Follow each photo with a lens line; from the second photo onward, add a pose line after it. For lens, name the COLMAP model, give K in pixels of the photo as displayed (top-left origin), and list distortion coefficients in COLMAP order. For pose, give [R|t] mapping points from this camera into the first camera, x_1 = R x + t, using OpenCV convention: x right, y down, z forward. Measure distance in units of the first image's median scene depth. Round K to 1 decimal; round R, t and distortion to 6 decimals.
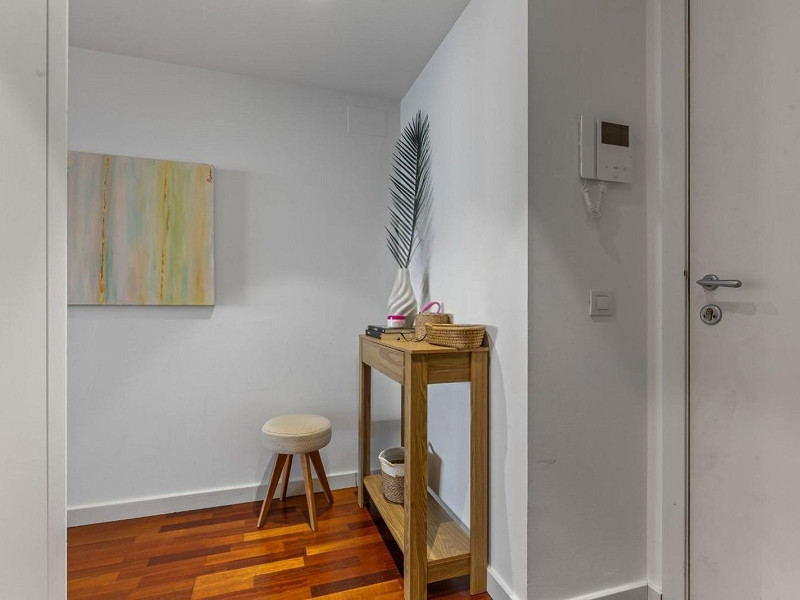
lens RADIAL K [[407.6, 0, 400.3], [0, 407.6, 305.4], [0, 0, 1]] dist [0.019728, 0.000407]
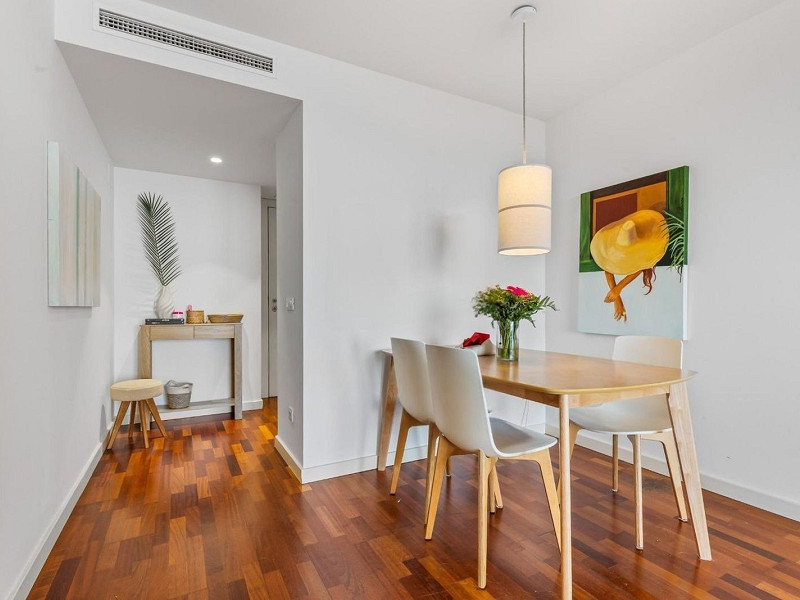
lens RADIAL K [[407.6, 0, 400.3], [0, 407.6, 305.4], [0, 0, 1]] dist [0.019728, 0.000407]
pose [[-0.173652, 0.000969, 0.984807, -2.004583], [-0.002071, 0.999997, -0.001349, -0.004772], [-0.984805, -0.002274, -0.173649, 0.258721]]
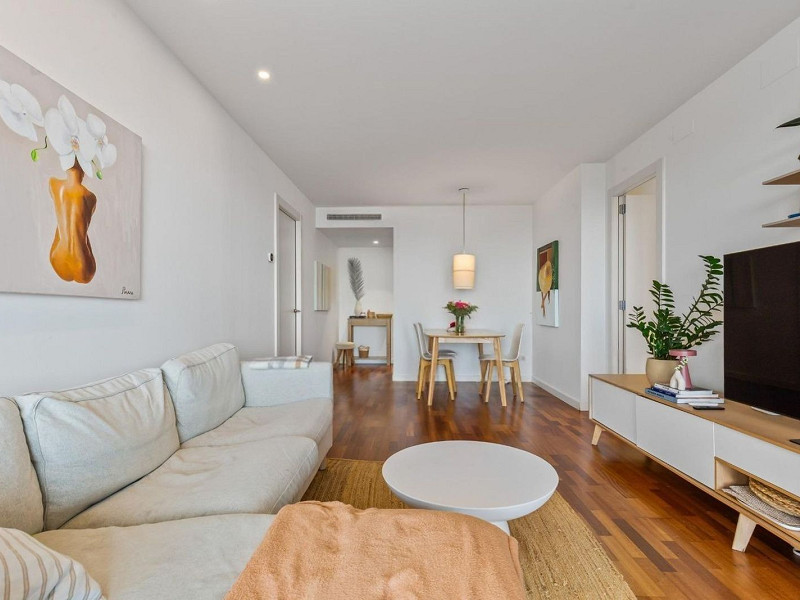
lens RADIAL K [[407.6, 0, 400.3], [0, 407.6, 305.4], [0, 0, 1]] dist [0.019728, 0.000407]
pose [[0.336686, 0.007441, 0.941588, -3.559759], [0.000356, 0.999968, -0.008029, -0.013475], [-0.941617, 0.003038, 0.336672, -0.720591]]
